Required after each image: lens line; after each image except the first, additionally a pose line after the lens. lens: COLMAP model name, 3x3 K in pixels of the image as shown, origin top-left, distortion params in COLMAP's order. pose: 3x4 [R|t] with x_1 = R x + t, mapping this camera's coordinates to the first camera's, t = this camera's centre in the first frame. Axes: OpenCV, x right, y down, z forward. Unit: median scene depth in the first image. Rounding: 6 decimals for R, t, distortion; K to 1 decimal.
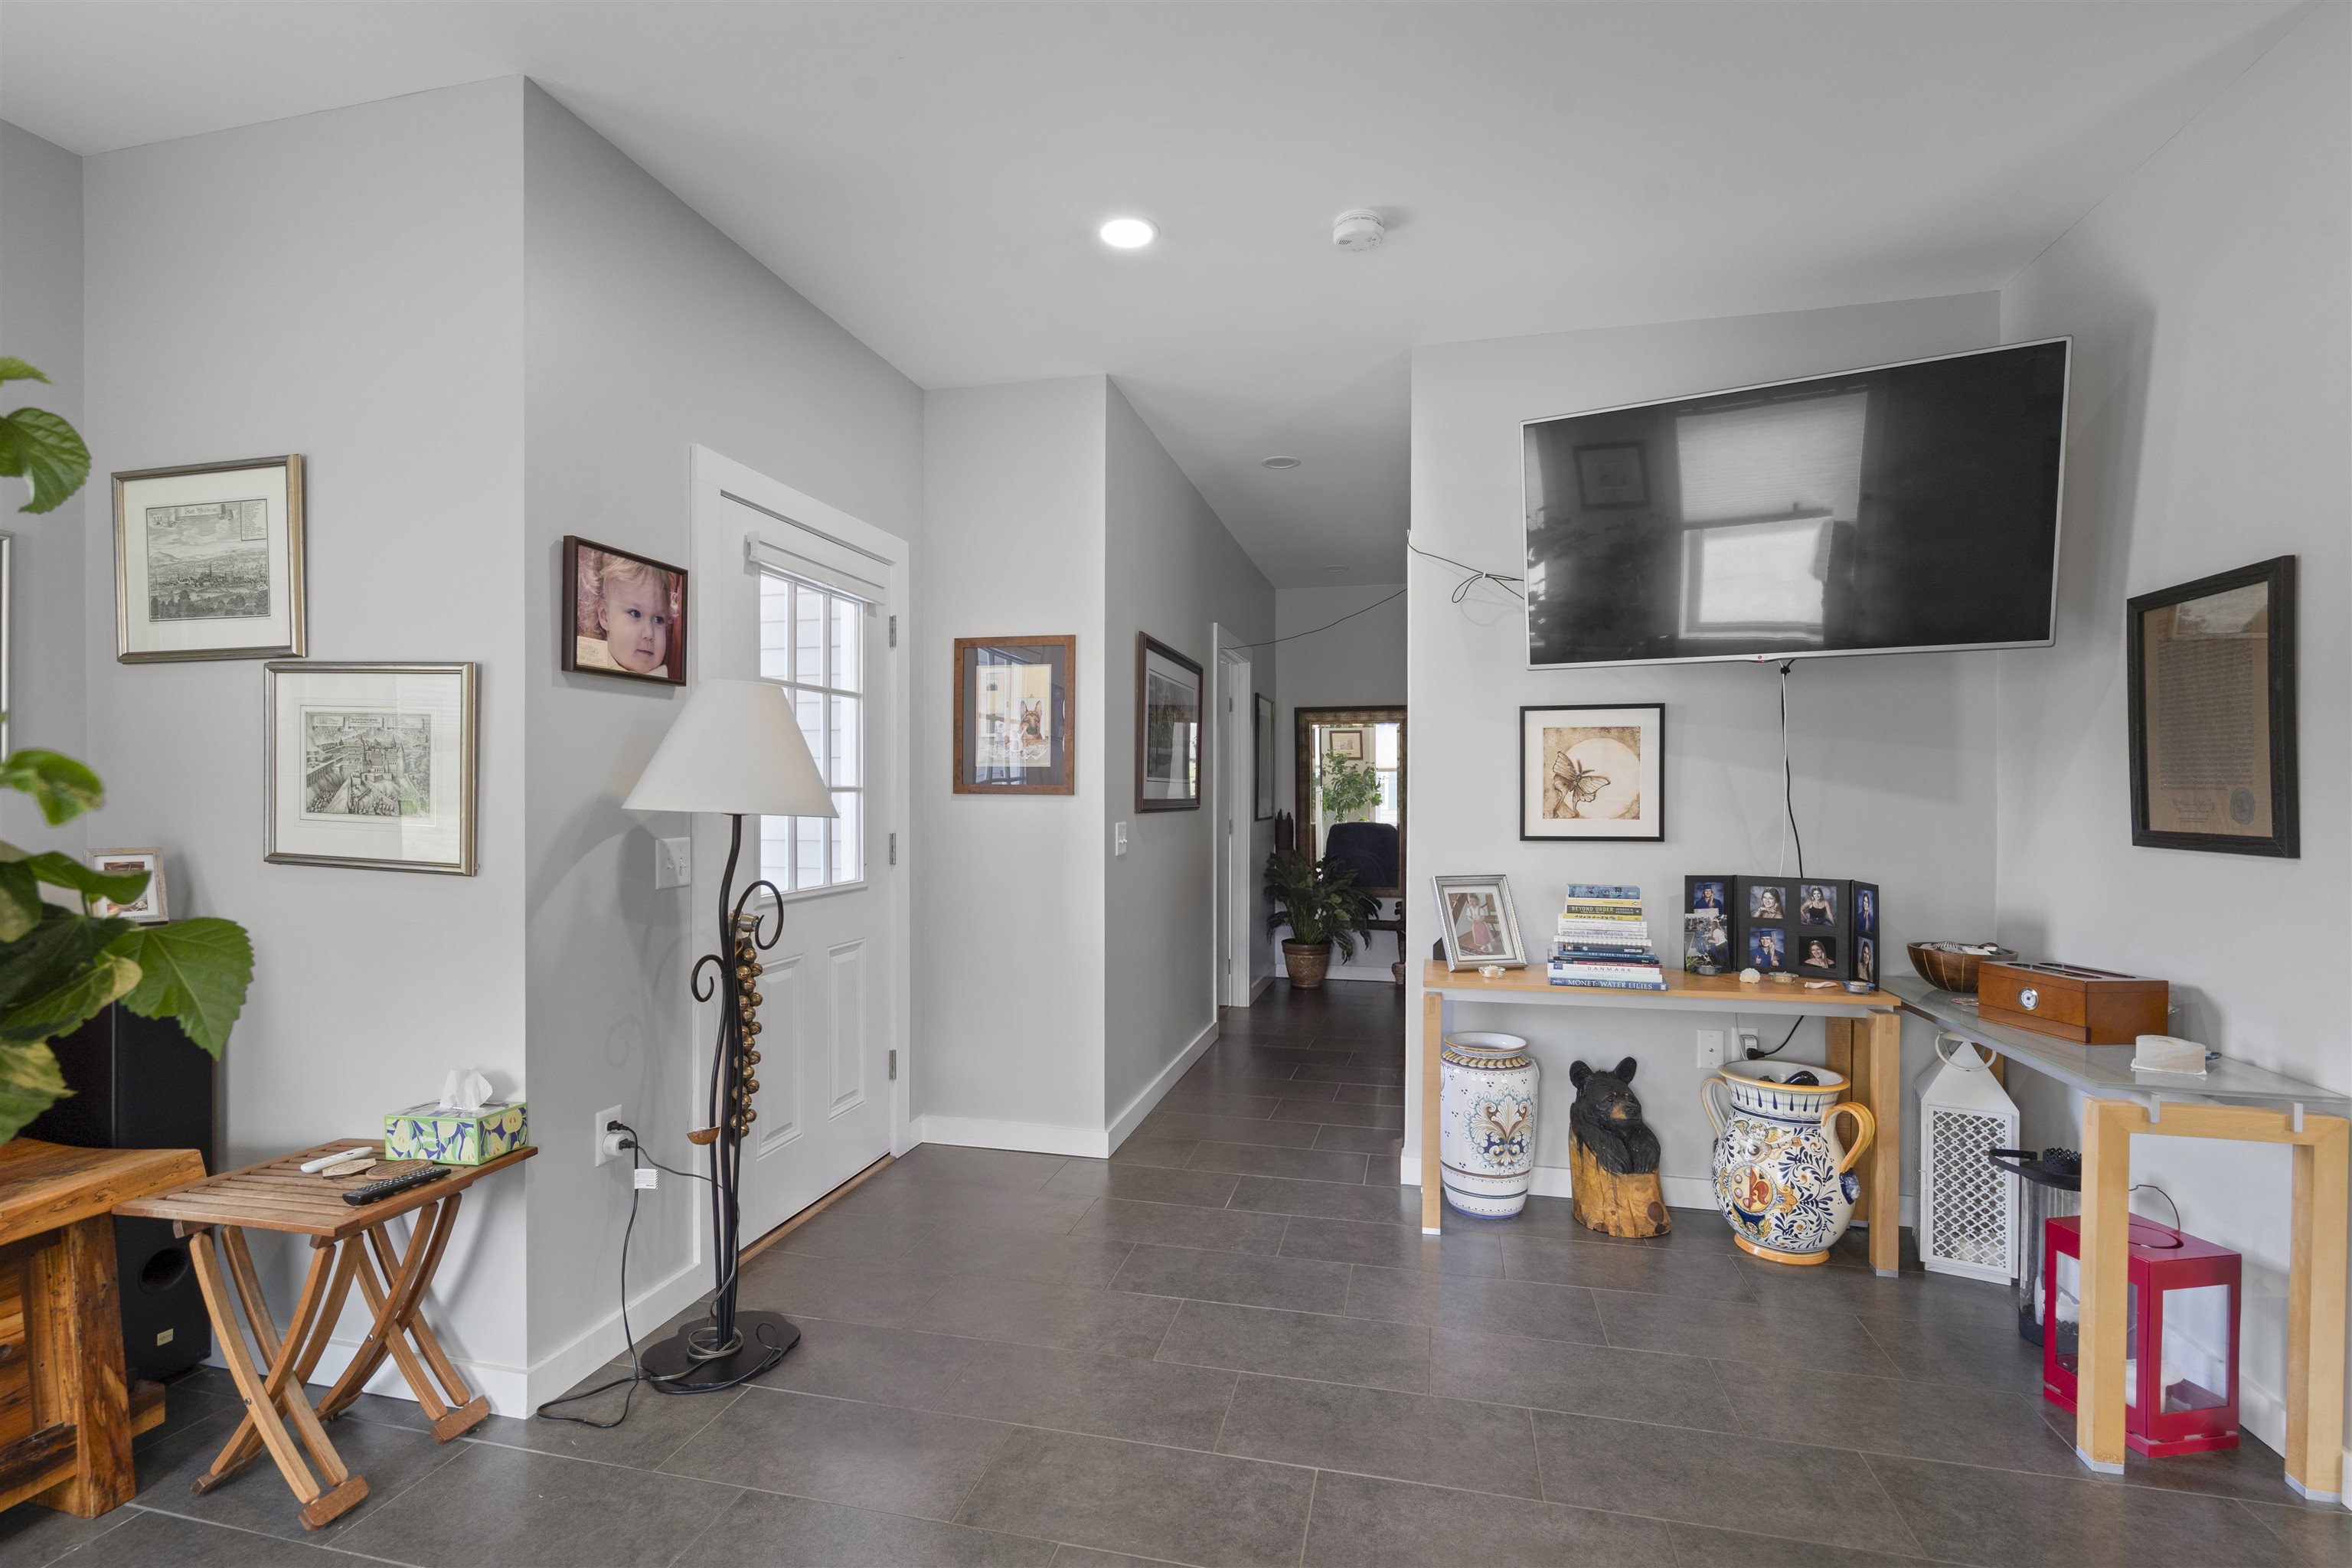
lens RADIAL K [[1079.9, 0, 1169.8], [0, 1079.9, 798.6], [0, 0, 1]] dist [-0.003419, 0.001253]
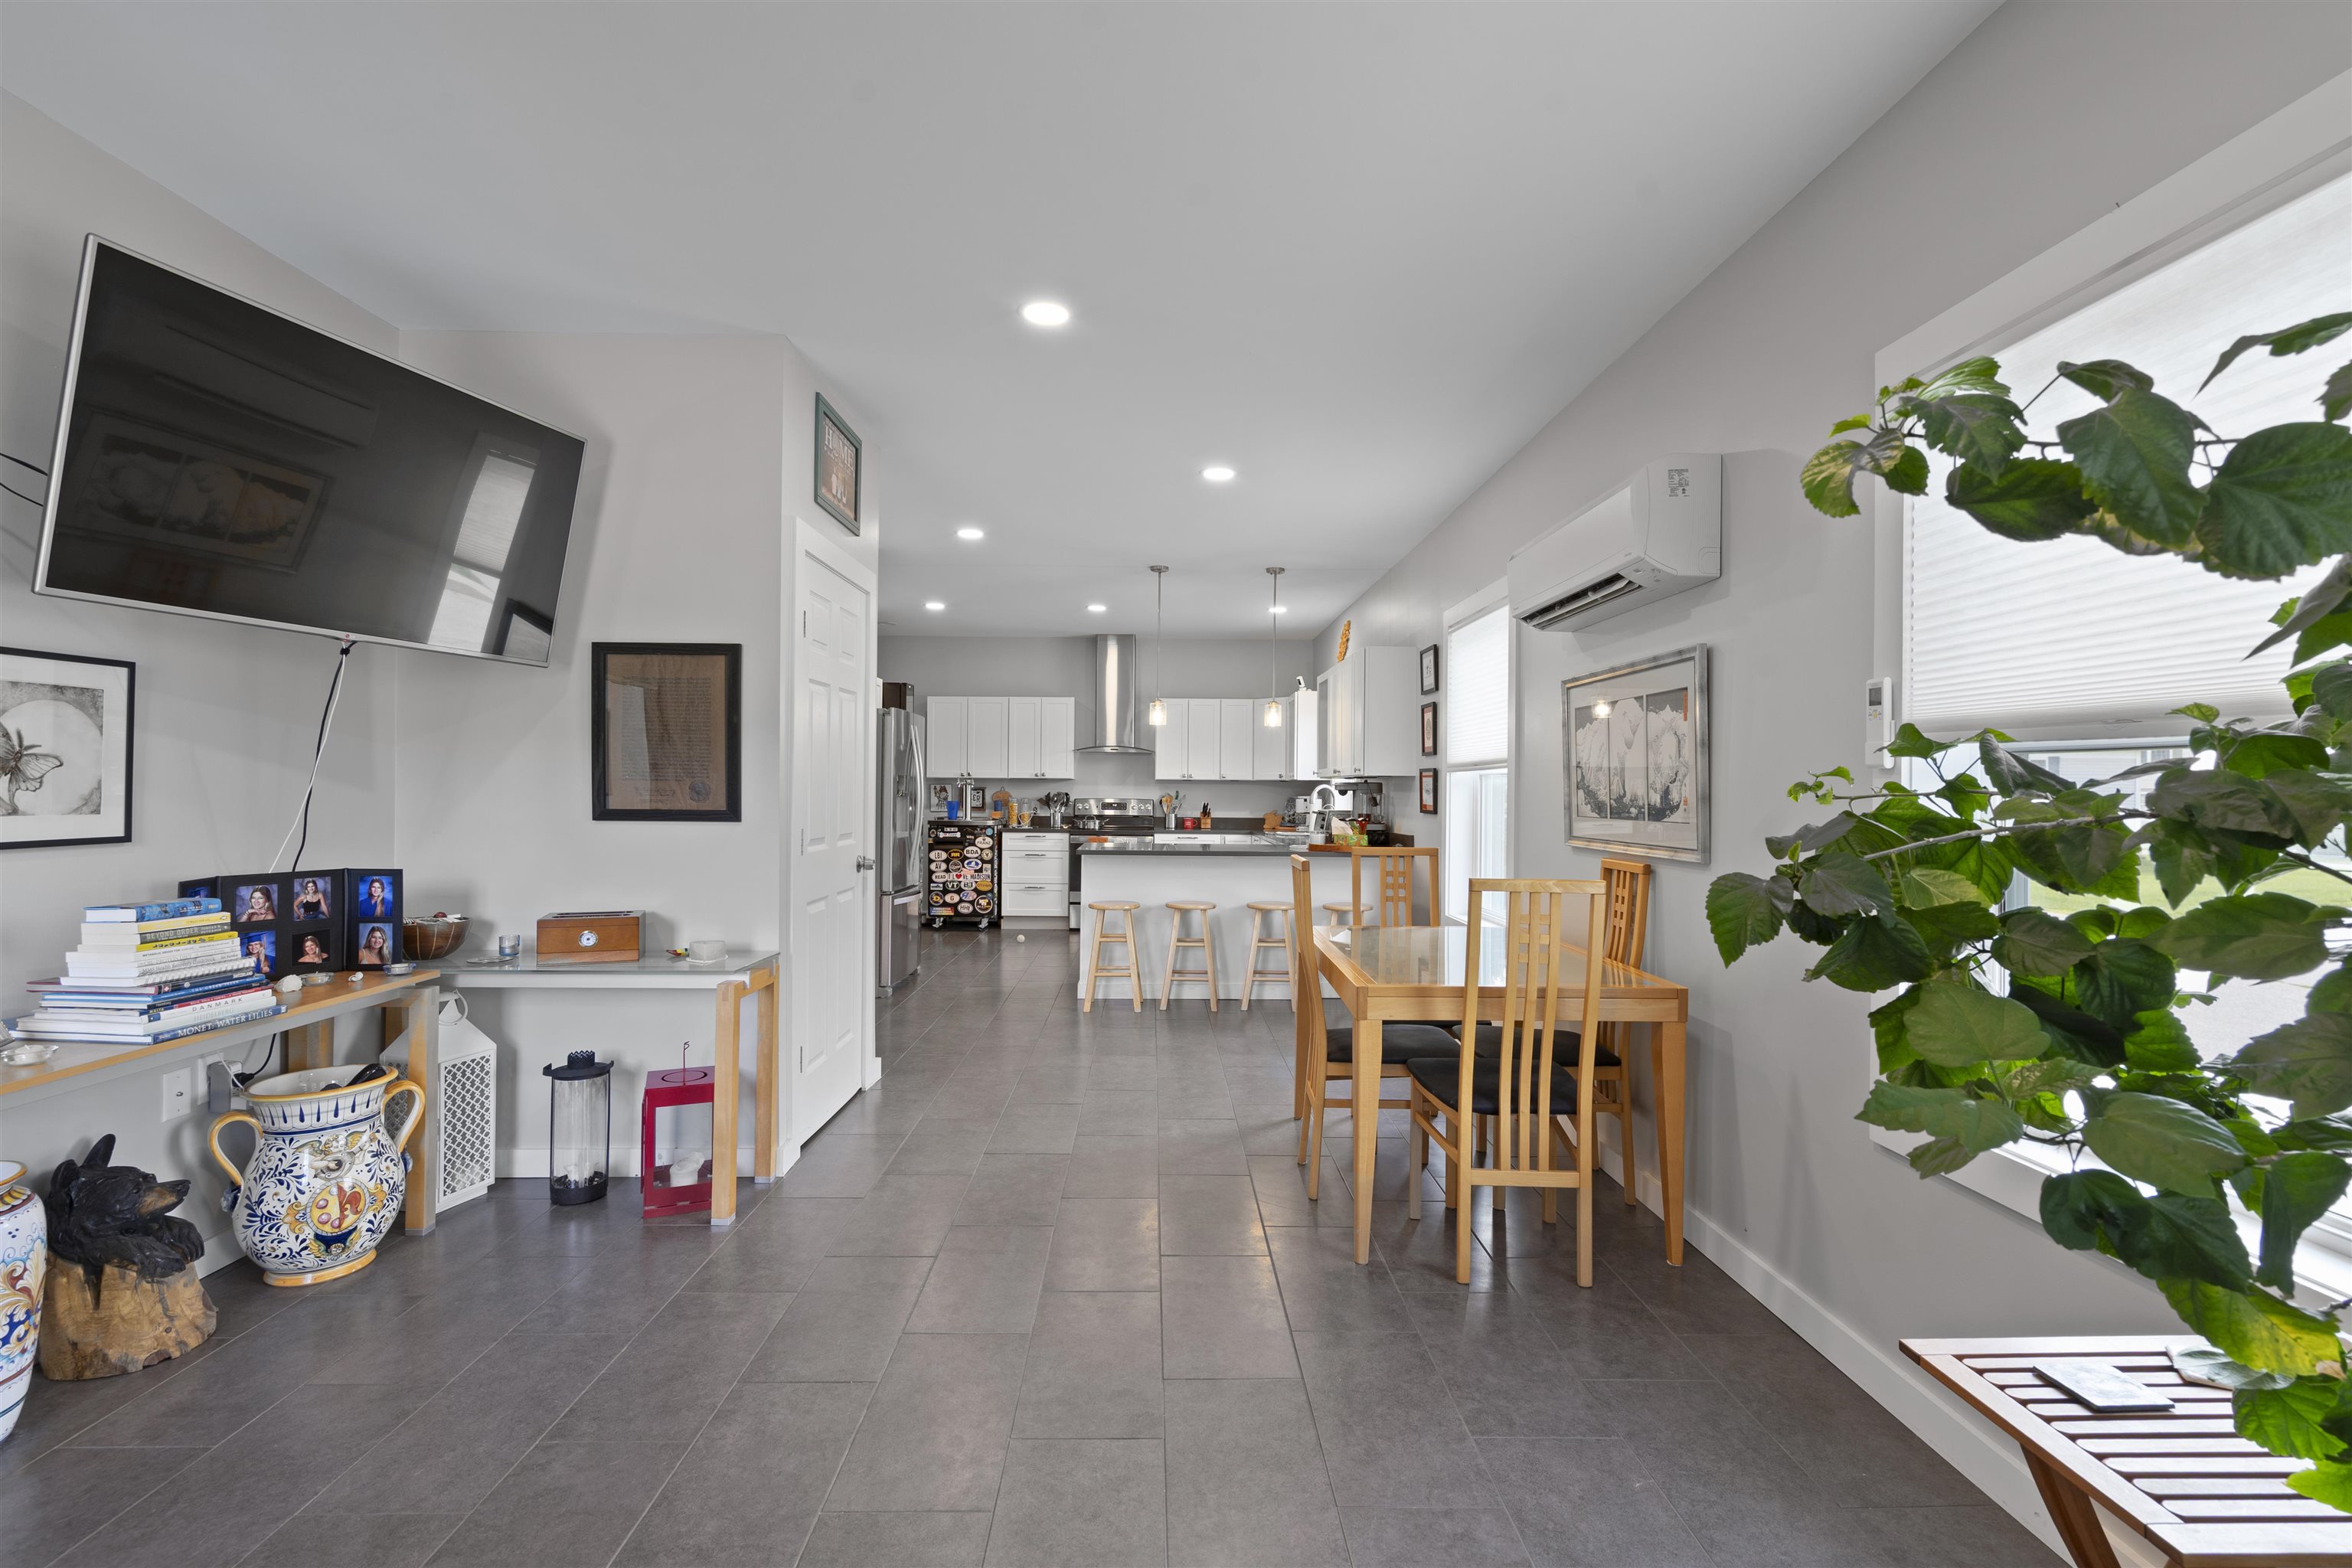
lens RADIAL K [[1079.9, 0, 1173.3], [0, 1079.9, 782.3], [0, 0, 1]] dist [-0.003419, 0.001253]
pose [[-0.266538, 0.002014, 0.963822, -0.526552], [-0.002488, 0.999993, -0.002777, -0.002766], [-0.963821, -0.003138, -0.266531, 0.533419]]
